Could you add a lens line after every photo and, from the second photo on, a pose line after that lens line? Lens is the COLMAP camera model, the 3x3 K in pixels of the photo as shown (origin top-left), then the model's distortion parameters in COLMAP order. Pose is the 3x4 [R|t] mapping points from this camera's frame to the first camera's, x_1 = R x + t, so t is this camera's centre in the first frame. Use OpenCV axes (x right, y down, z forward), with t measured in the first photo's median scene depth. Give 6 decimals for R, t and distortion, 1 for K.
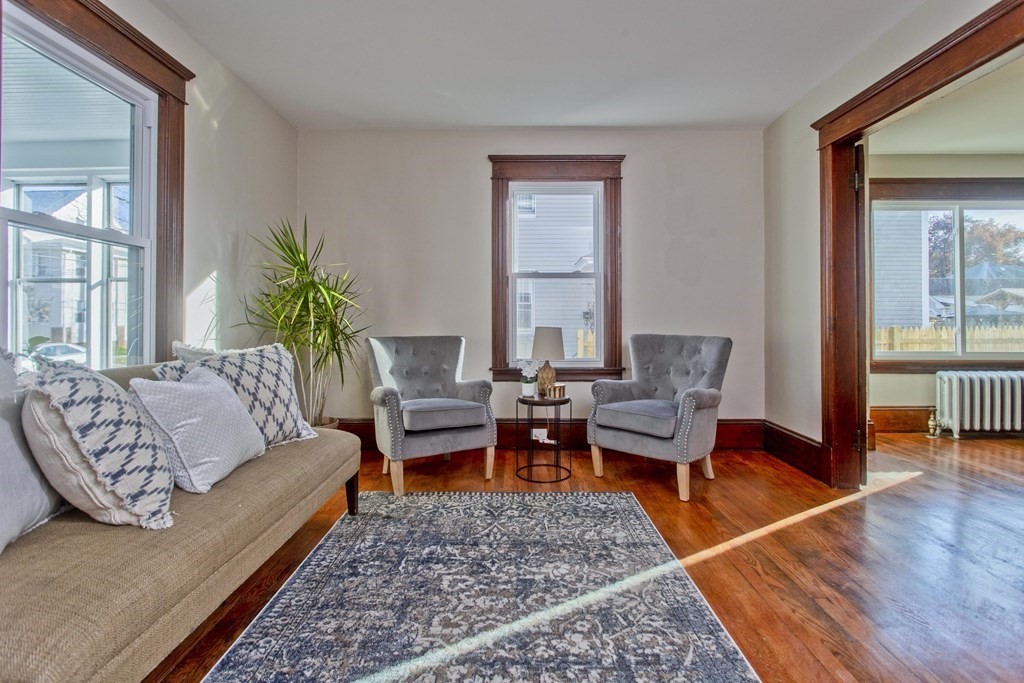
lens RADIAL K [[497.2, 0, 512.2], [0, 497.2, 322.5], [0, 0, 1]] dist [0.000156, 0.000610]
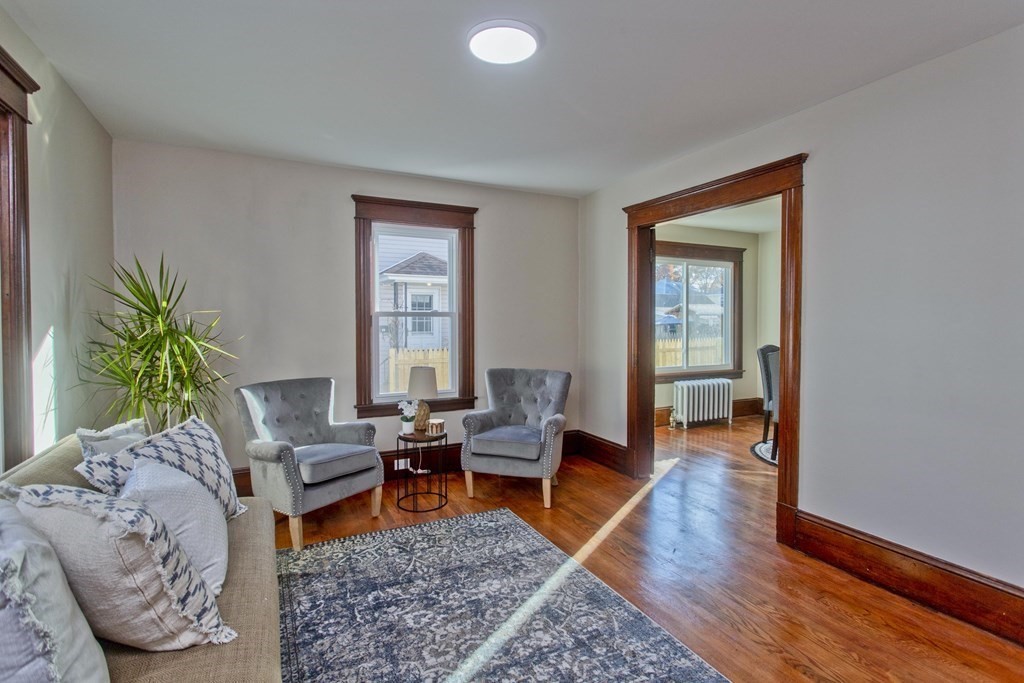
lens RADIAL K [[499.3, 0, 512.0], [0, 499.3, 341.5], [0, 0, 1]] dist [0.002033, 0.000462]
pose [[0.892445, -0.015504, 0.450889, -0.304167], [-0.001139, 0.999329, 0.036617, -0.108783], [-0.451154, -0.033192, 0.891828, -0.067993]]
